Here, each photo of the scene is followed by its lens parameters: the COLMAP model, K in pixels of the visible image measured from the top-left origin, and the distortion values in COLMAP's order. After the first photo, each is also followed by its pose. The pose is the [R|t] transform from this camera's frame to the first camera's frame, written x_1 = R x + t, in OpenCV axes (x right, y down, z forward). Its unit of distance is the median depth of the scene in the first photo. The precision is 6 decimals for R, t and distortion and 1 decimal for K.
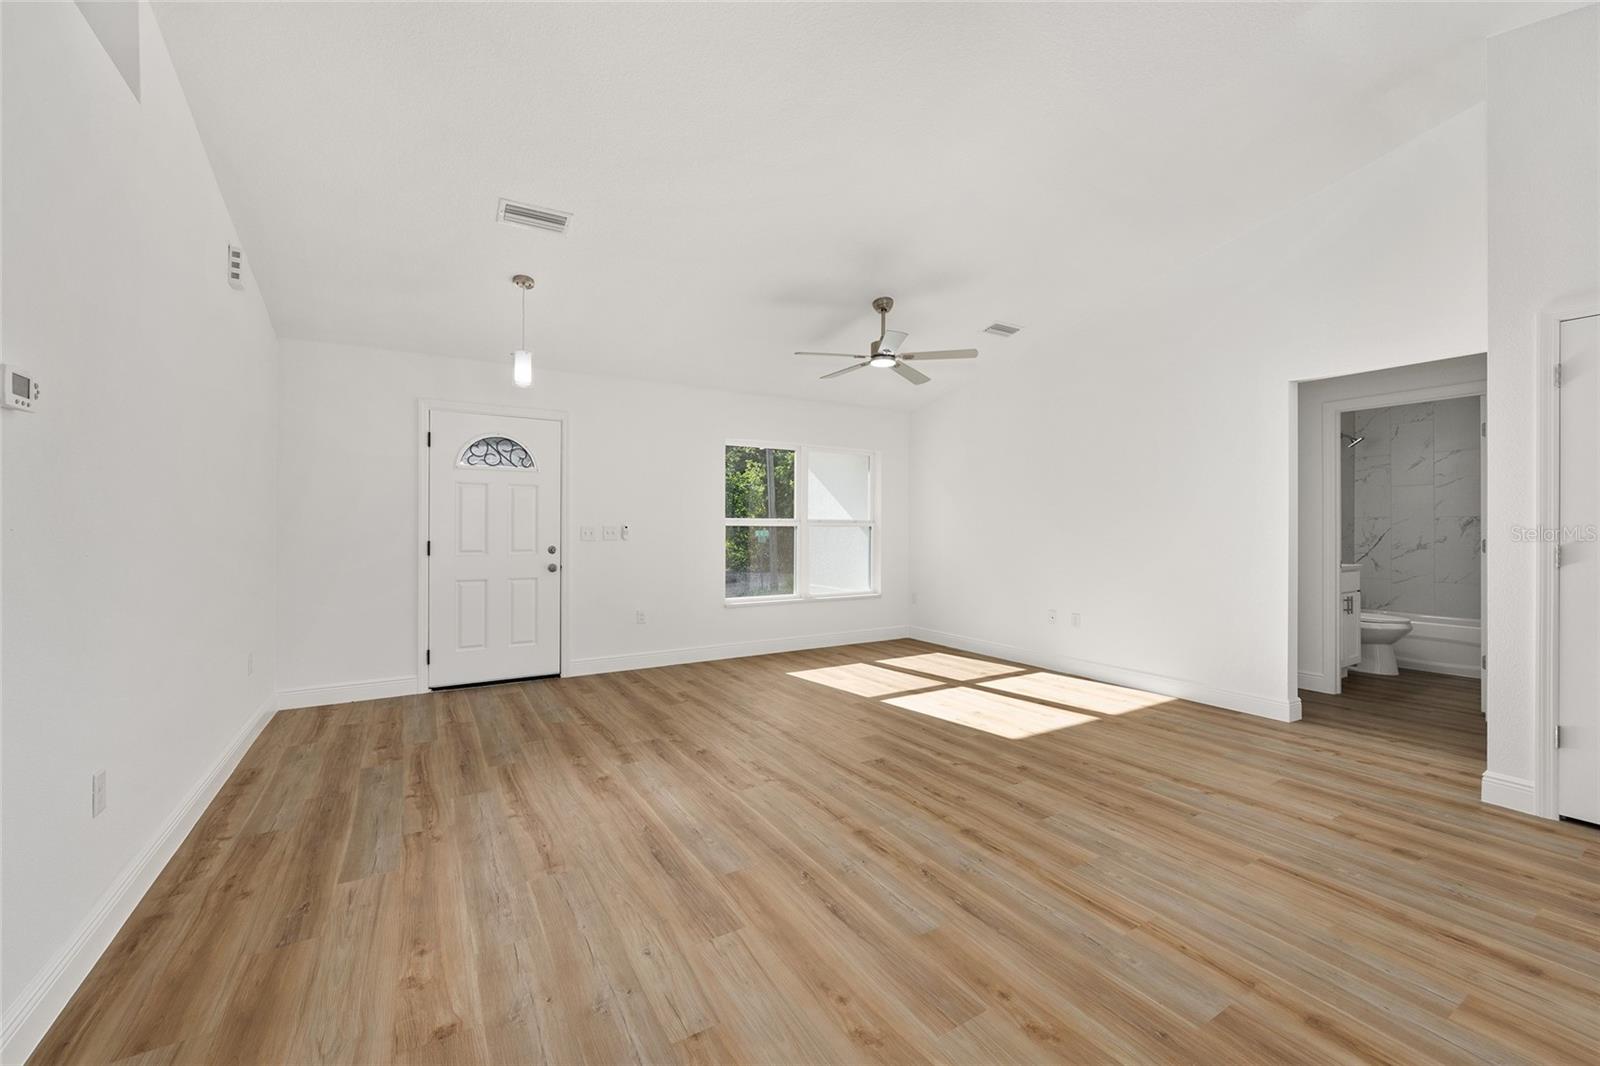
lens RADIAL K [[643.1, 0, 803.4], [0, 643.1, 526.5], [0, 0, 1]] dist [-0.004449, 0.001754]
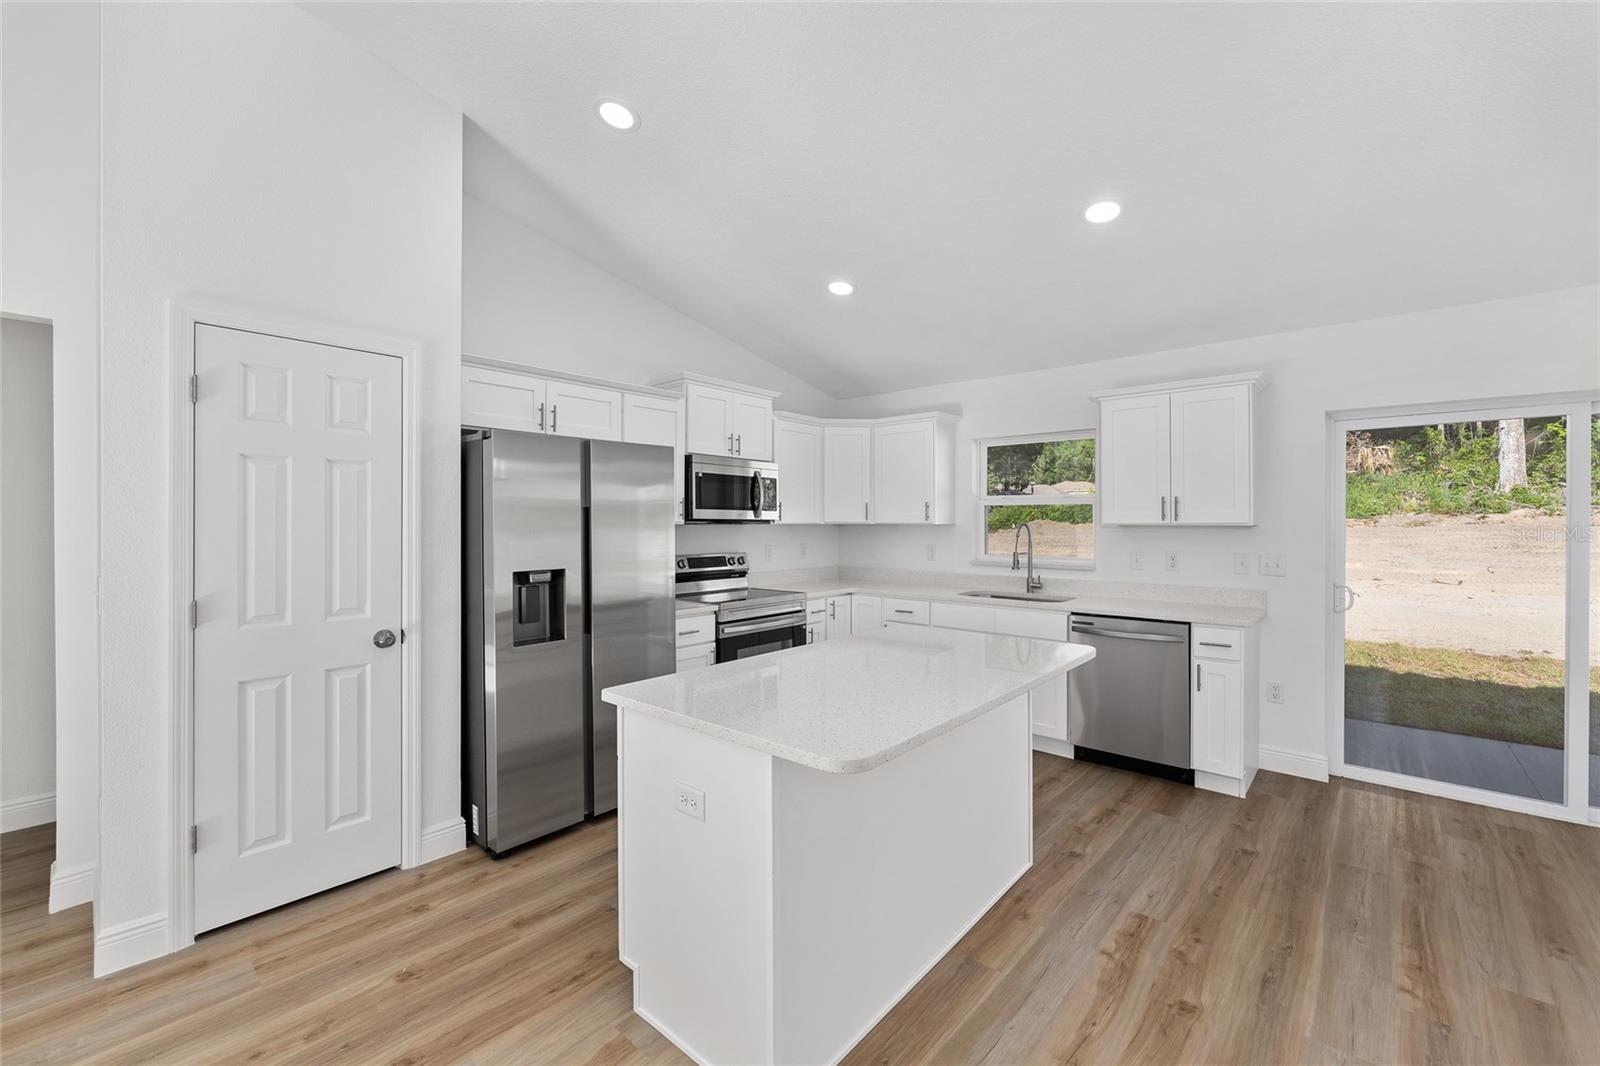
lens RADIAL K [[643.1, 0, 806.9], [0, 643.1, 528.4], [0, 0, 1]] dist [-0.004449, 0.001754]
pose [[-0.292939, -0.009815, 0.956081, 0.153207], [-0.003301, 0.999952, 0.009254, -0.058883], [-0.956125, -0.000445, -0.292958, 0.410040]]
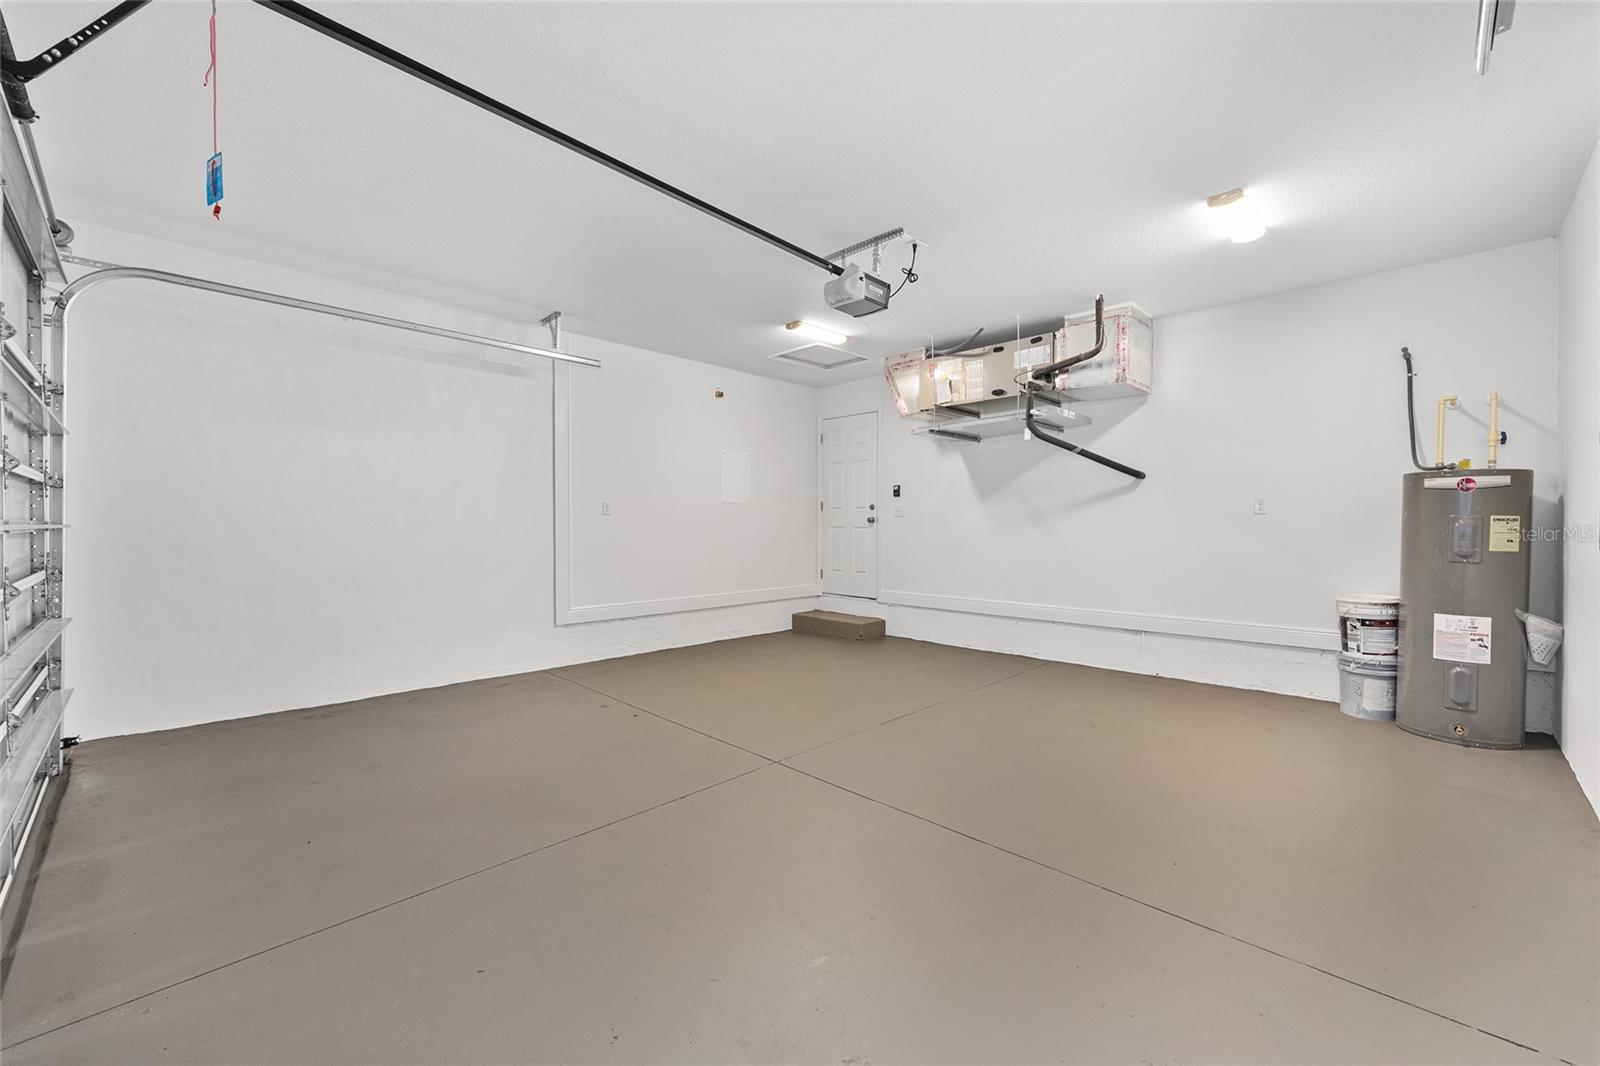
lens RADIAL K [[643.1, 0, 802.7], [0, 643.1, 535.9], [0, 0, 1]] dist [-0.004449, 0.001754]
pose [[0.249255, 0.005588, -0.968422, 1.329985], [-0.002021, 0.999984, 0.005250, 0.141606], [0.968436, 0.000649, 0.249262, 0.855758]]
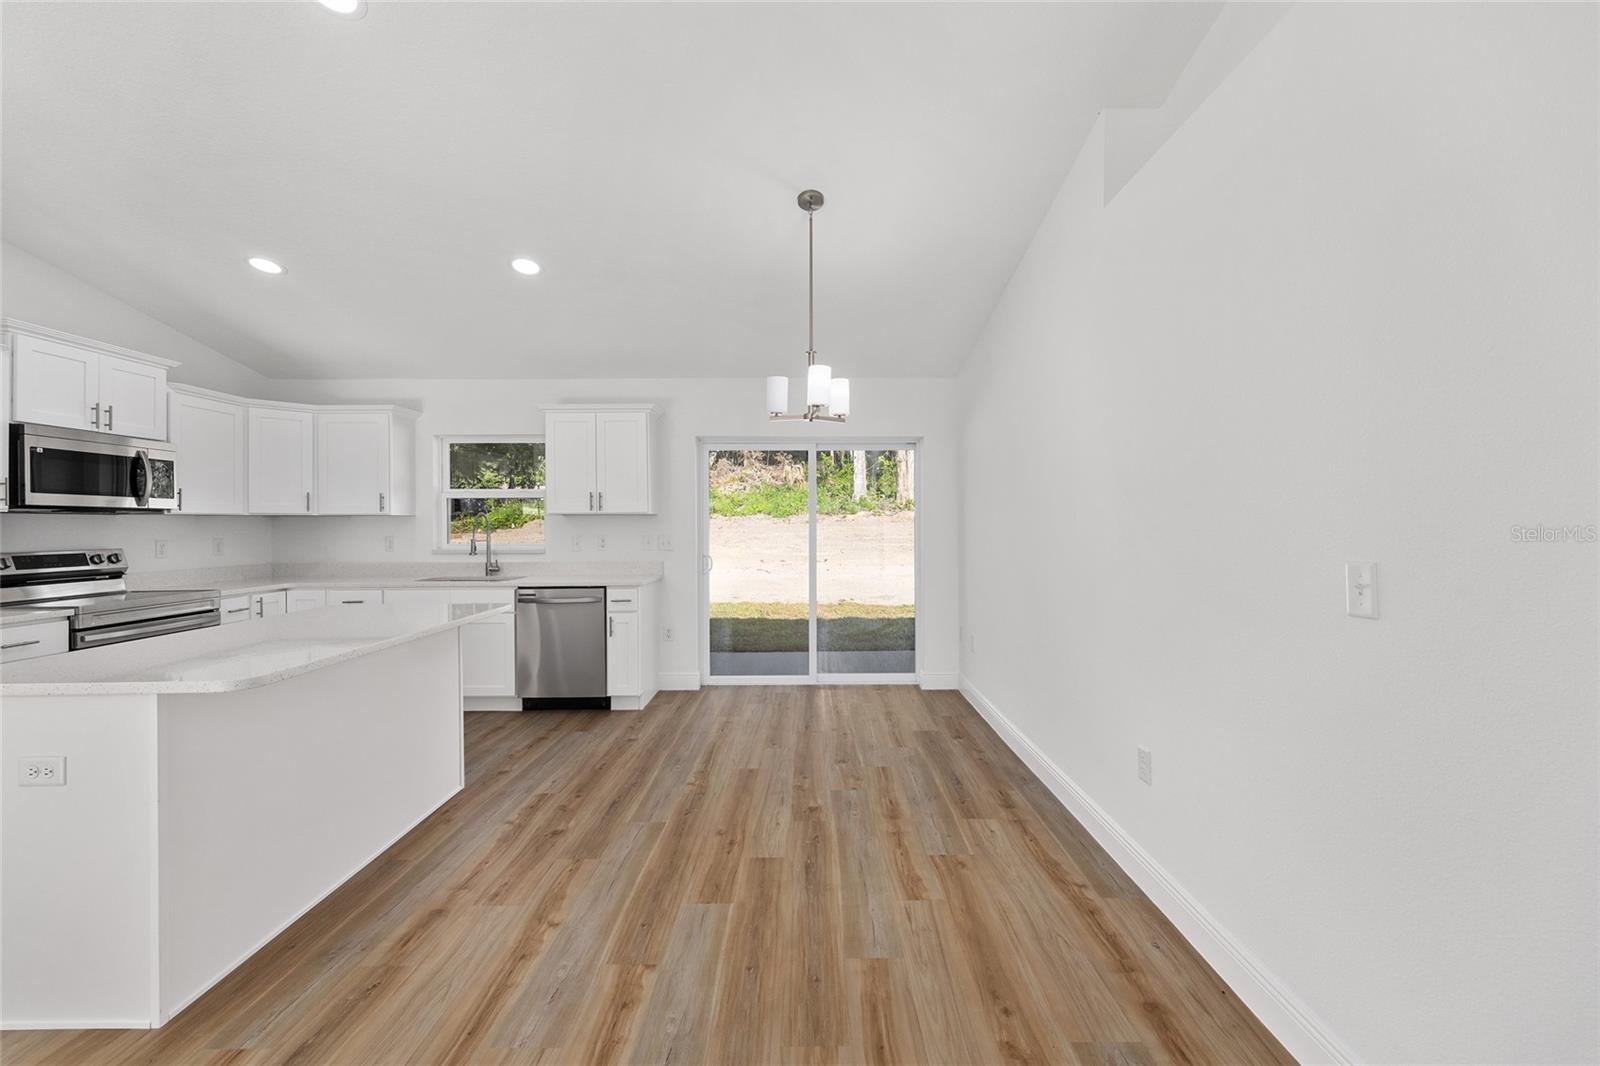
lens RADIAL K [[643.1, 0, 805.9], [0, 643.1, 520.9], [0, 0, 1]] dist [-0.004449, 0.001754]
pose [[-0.853391, 0.004563, 0.521251, -0.126260], [0.002517, 0.999986, -0.004634, -0.033203], [-0.521265, -0.002643, -0.853391, 0.470630]]
